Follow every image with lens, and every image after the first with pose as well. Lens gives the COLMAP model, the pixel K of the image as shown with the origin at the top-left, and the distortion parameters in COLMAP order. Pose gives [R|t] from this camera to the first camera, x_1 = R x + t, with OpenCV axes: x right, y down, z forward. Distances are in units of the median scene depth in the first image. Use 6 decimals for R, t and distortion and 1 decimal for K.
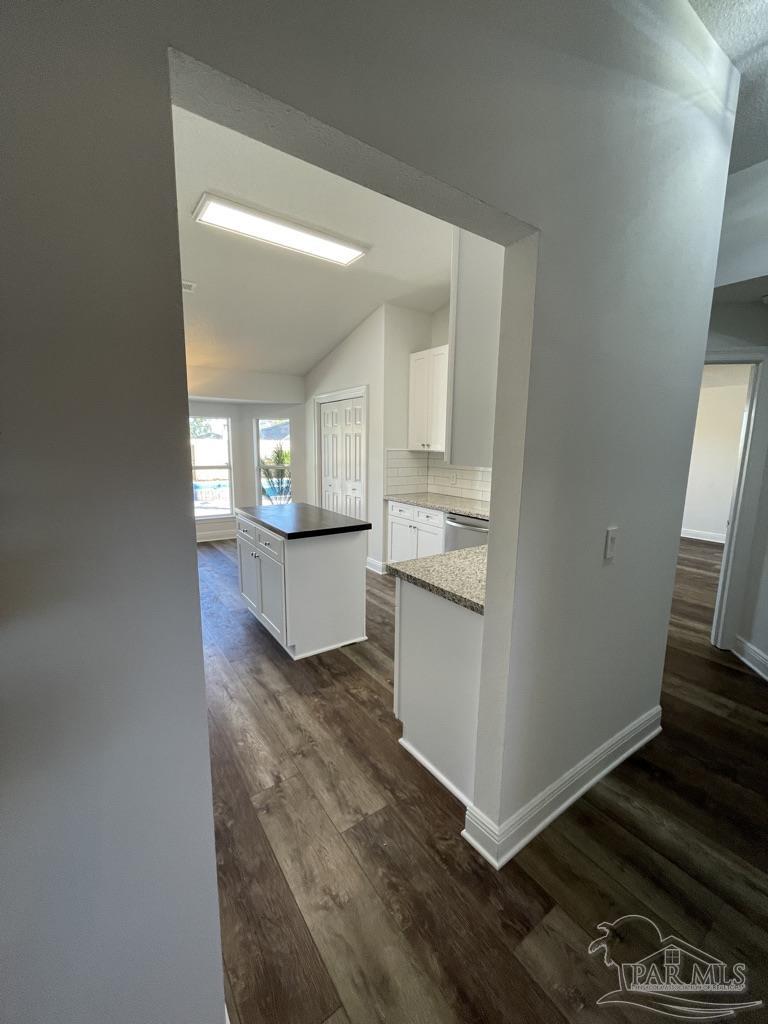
lens RADIAL K [[412.7, 0, 385.9], [0, 412.7, 511.5], [0, 0, 1]] dist [-0.002219, -0.000991]
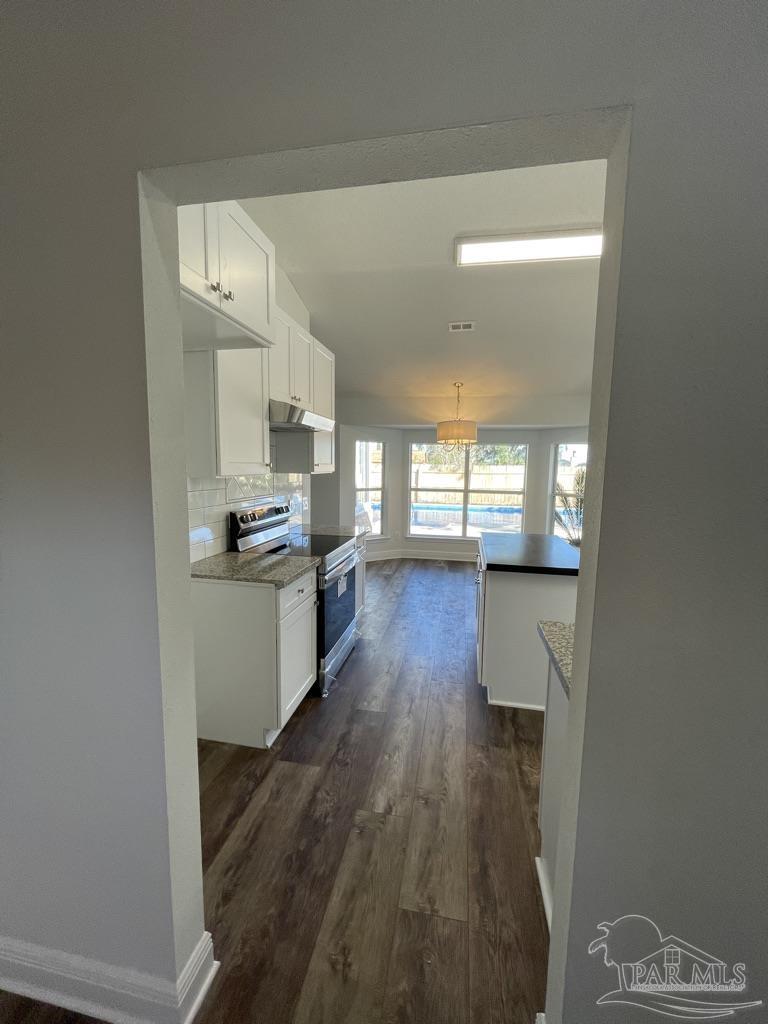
lens RADIAL K [[412.7, 0, 389.3], [0, 412.7, 512.5], [0, 0, 1]] dist [-0.002219, -0.000991]
pose [[0.700204, 0.080797, -0.709356, 0.318308], [-0.123868, 0.992256, -0.009250, -0.032085], [0.703115, 0.094344, 0.704790, 0.214478]]
